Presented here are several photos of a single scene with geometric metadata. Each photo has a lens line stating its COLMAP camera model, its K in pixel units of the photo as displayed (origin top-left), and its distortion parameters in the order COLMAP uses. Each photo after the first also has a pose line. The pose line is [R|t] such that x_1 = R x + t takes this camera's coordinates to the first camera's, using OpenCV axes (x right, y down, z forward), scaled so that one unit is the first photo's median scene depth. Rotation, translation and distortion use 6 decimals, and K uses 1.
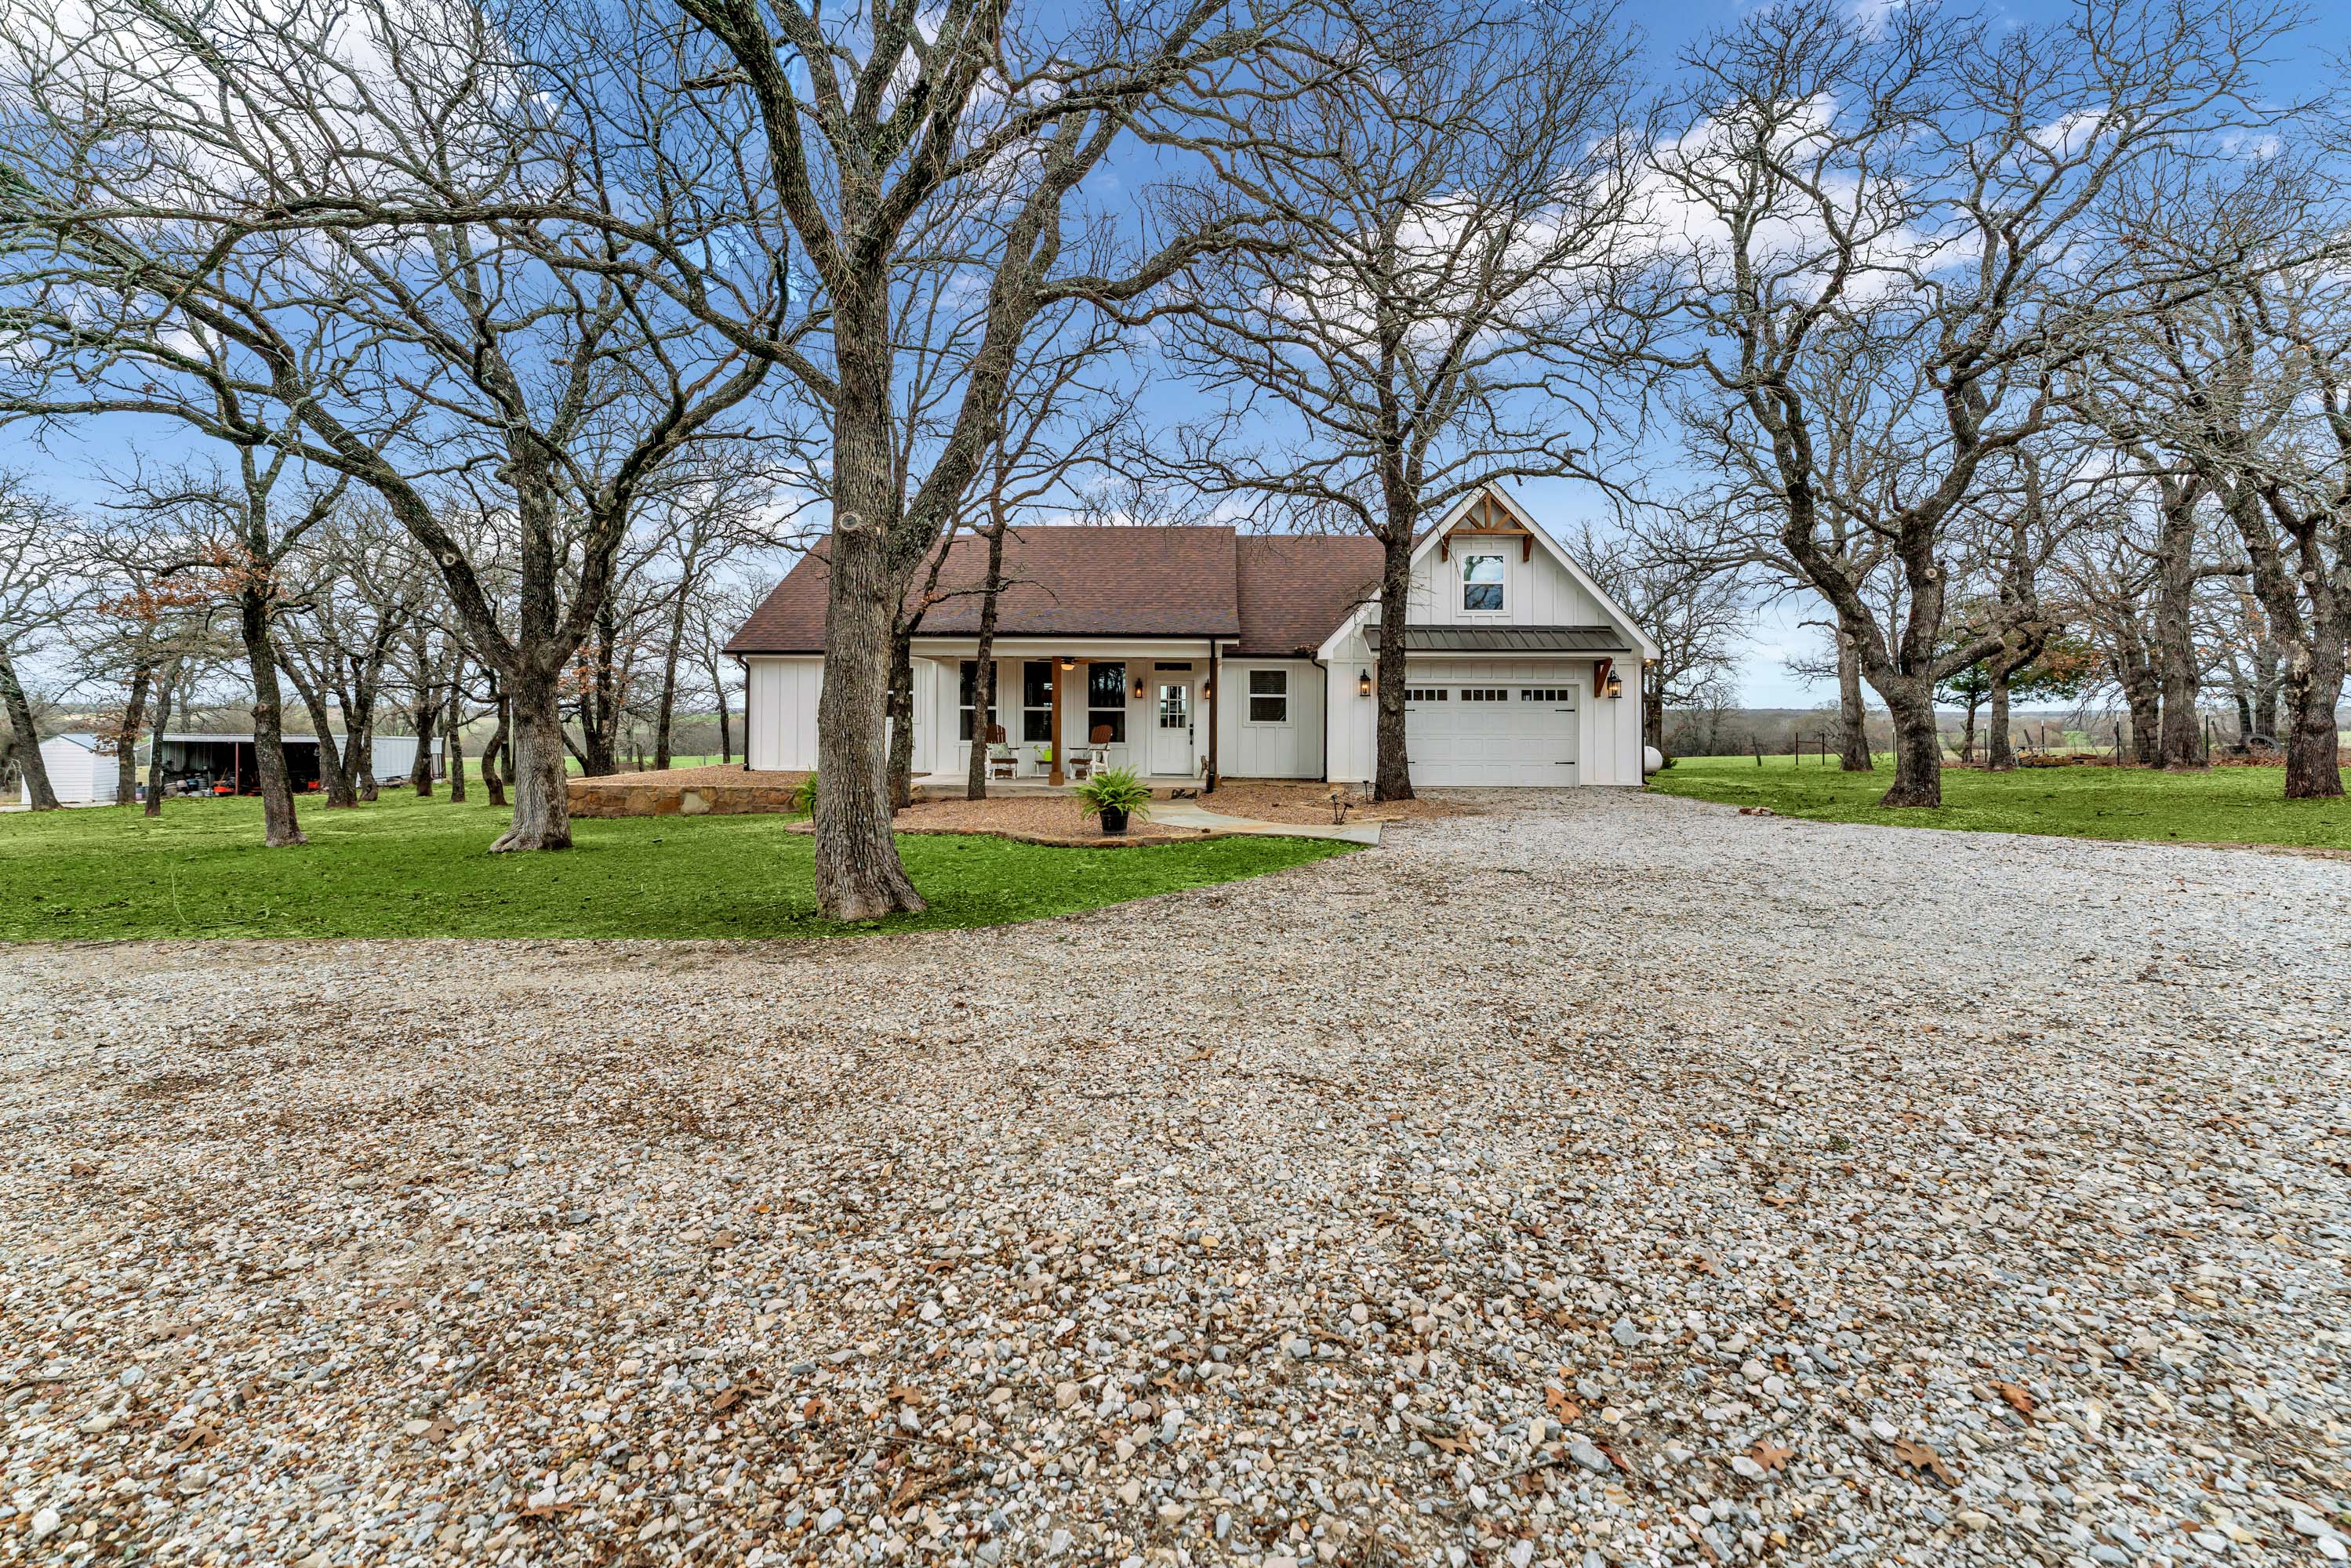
lens RADIAL K [[873.5, 0, 1214.2], [0, 873.5, 709.7], [0, 0, 1]] dist [-0.002270, 0.000457]
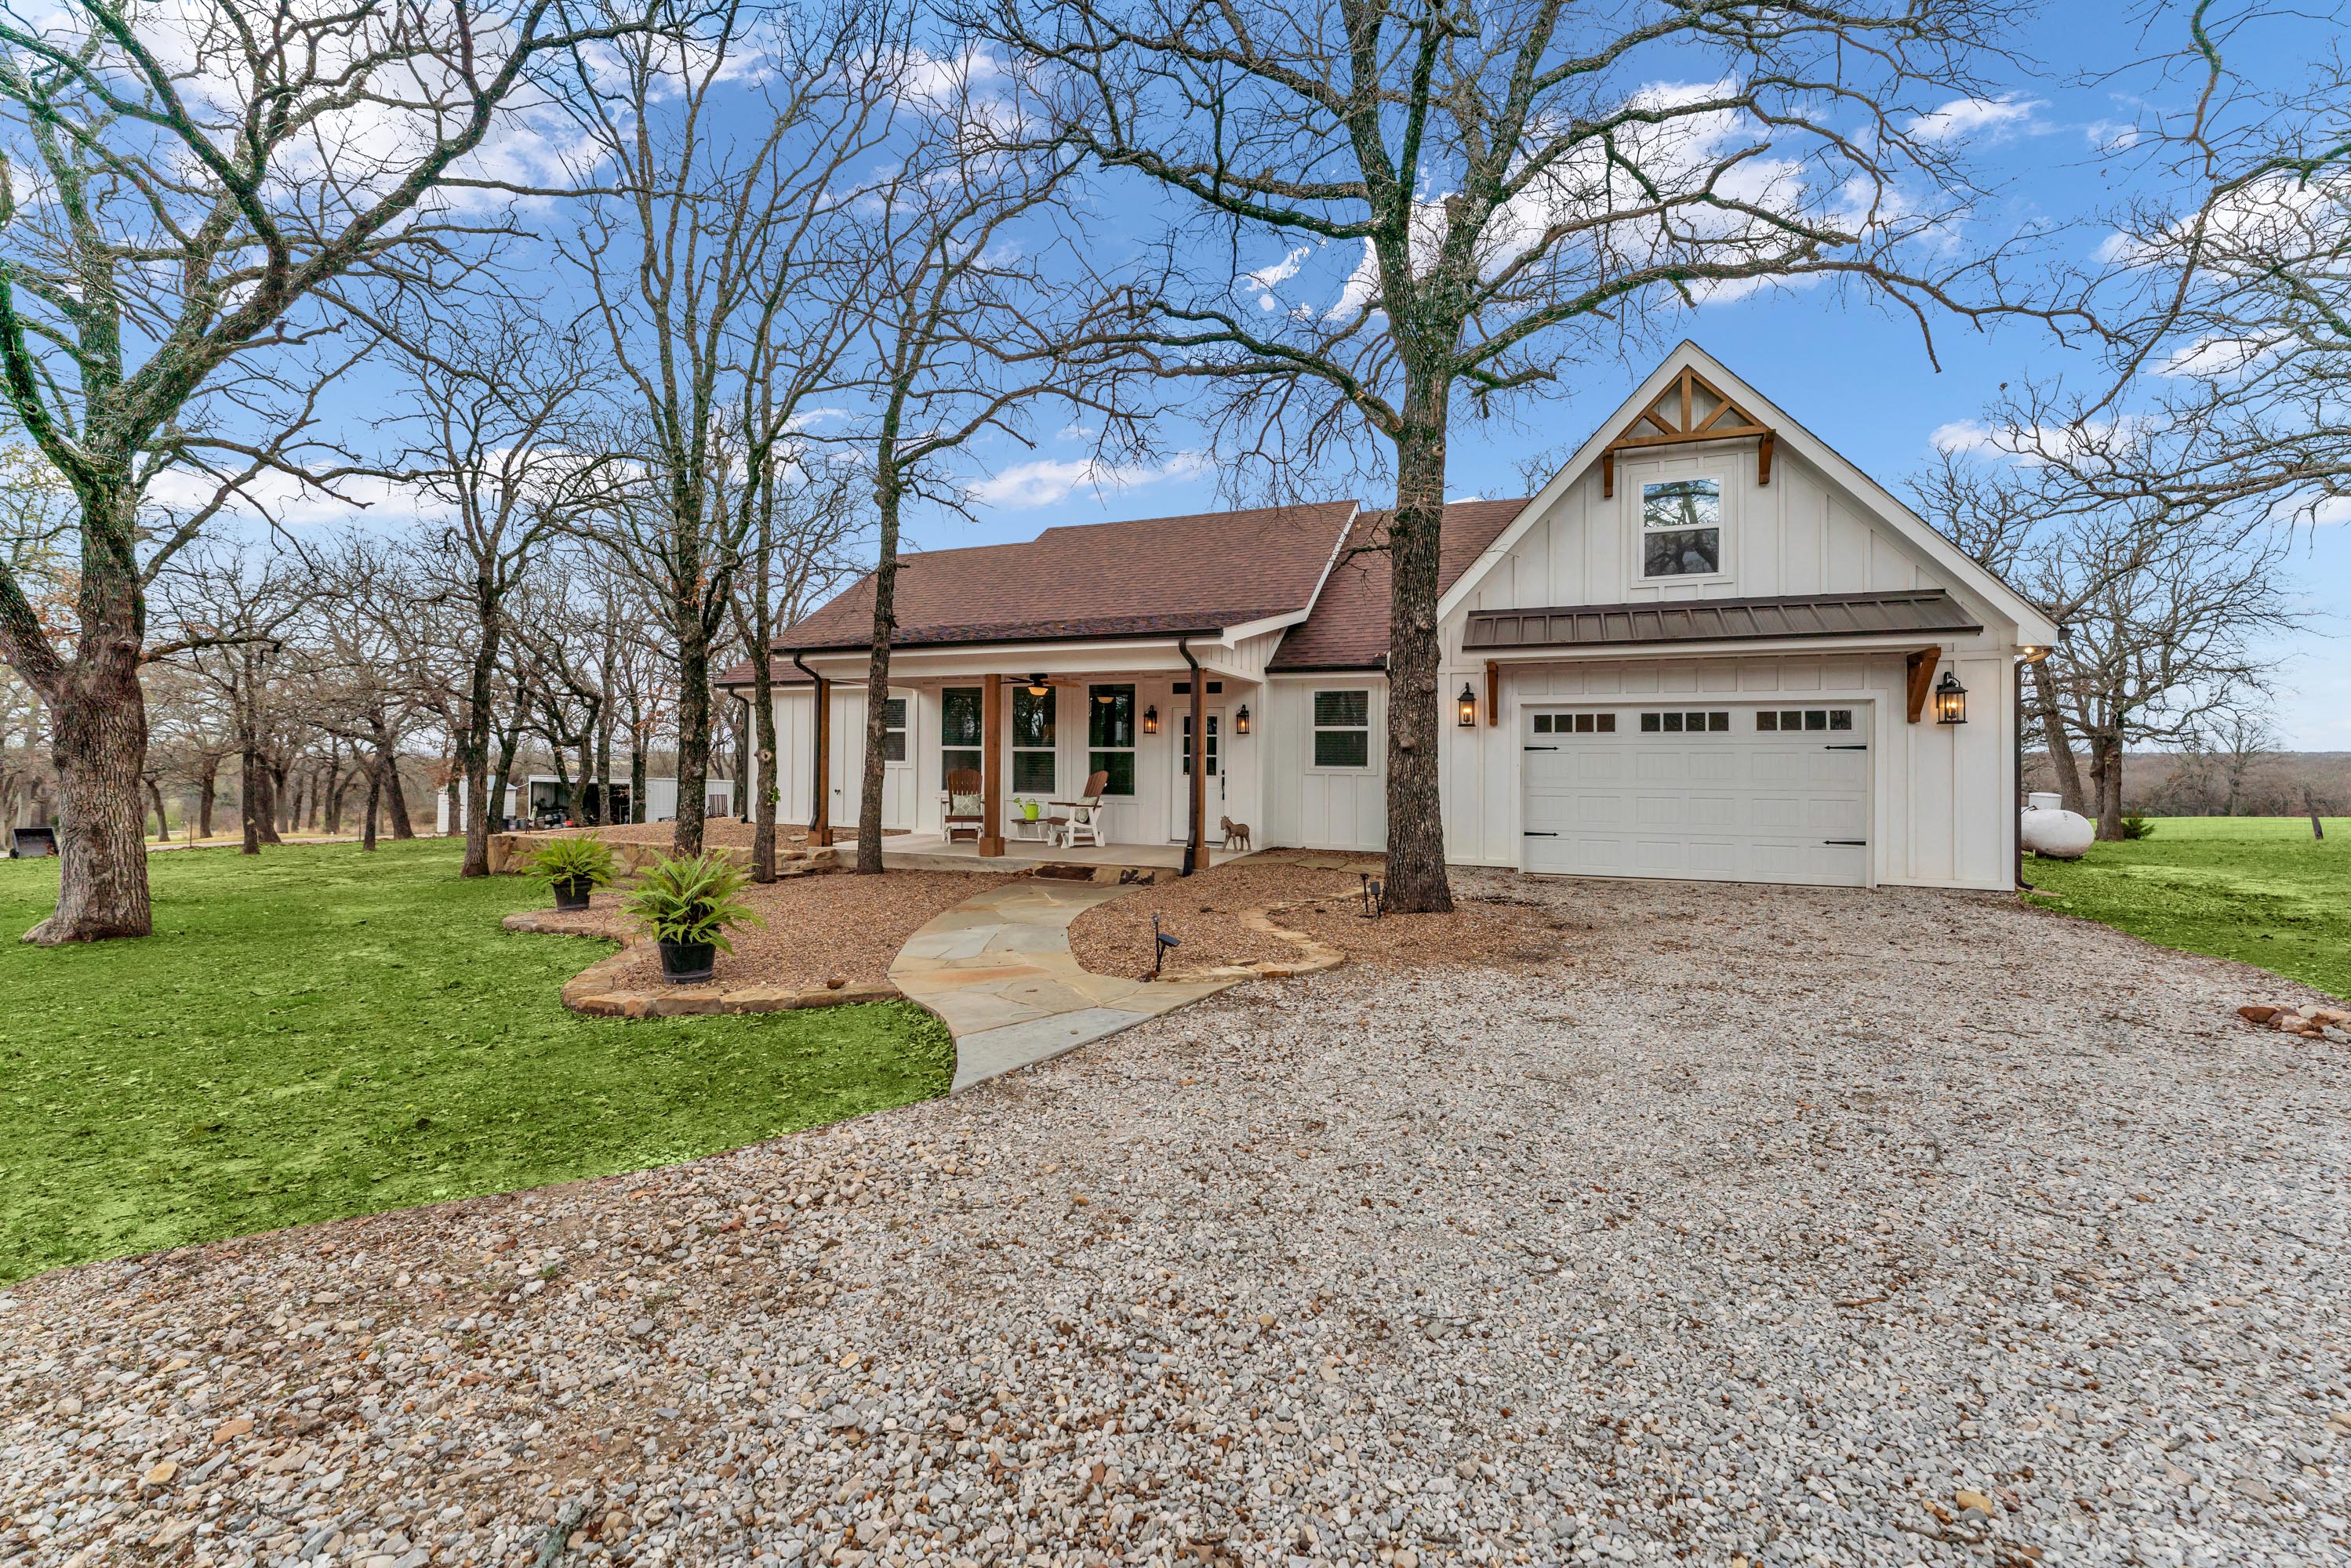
lens RADIAL K [[873.5, 0, 1255.5], [0, 873.5, 764.7], [0, 0, 1]] dist [-0.002270, 0.000457]
pose [[0.947134, 0.000348, -0.320839, 0.313484], [0.003044, 0.999945, 0.010072, 0.007346], [0.320825, -0.010516, 0.947080, 0.494782]]
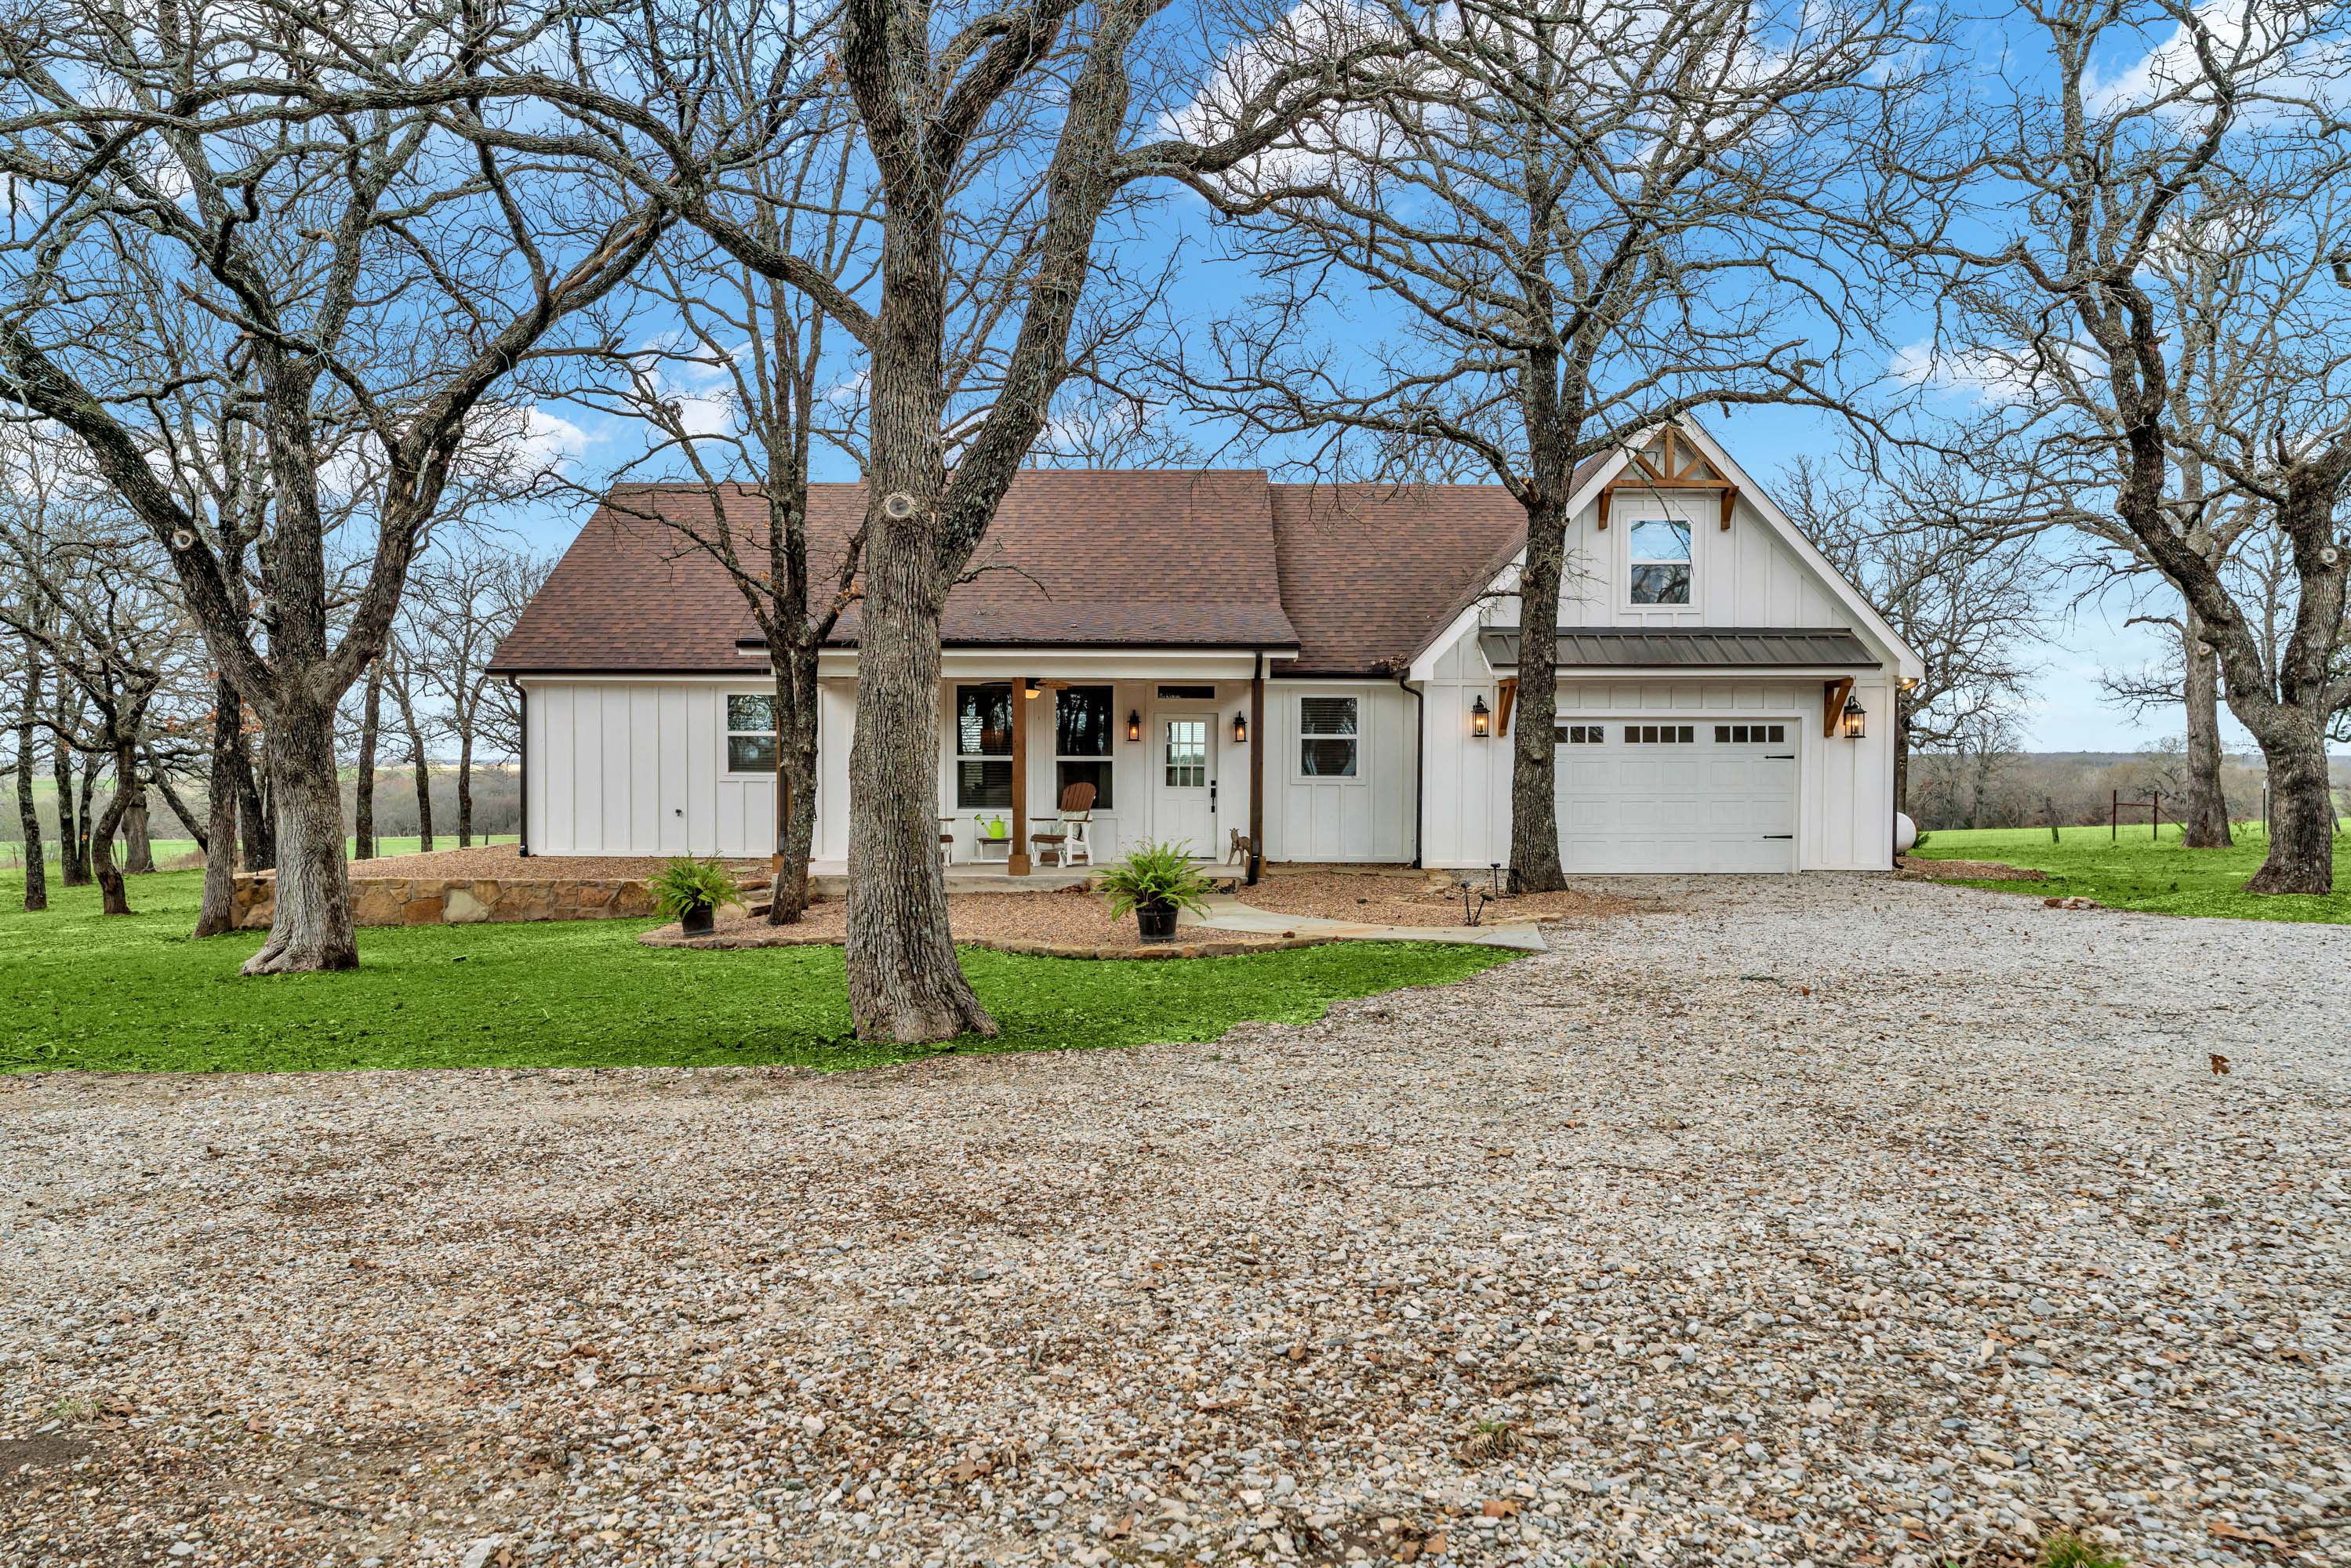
lens RADIAL K [[1481.6, 0, 1191.7], [0, 1481.6, 827.2], [0, 0, 1]] dist [-0.000397, 0.005941]
pose [[0.999310, -0.006044, 0.036655, -0.116792], [0.004315, 0.998882, 0.047070, -0.001189], [-0.036899, -0.046880, 0.998219, -0.143324]]
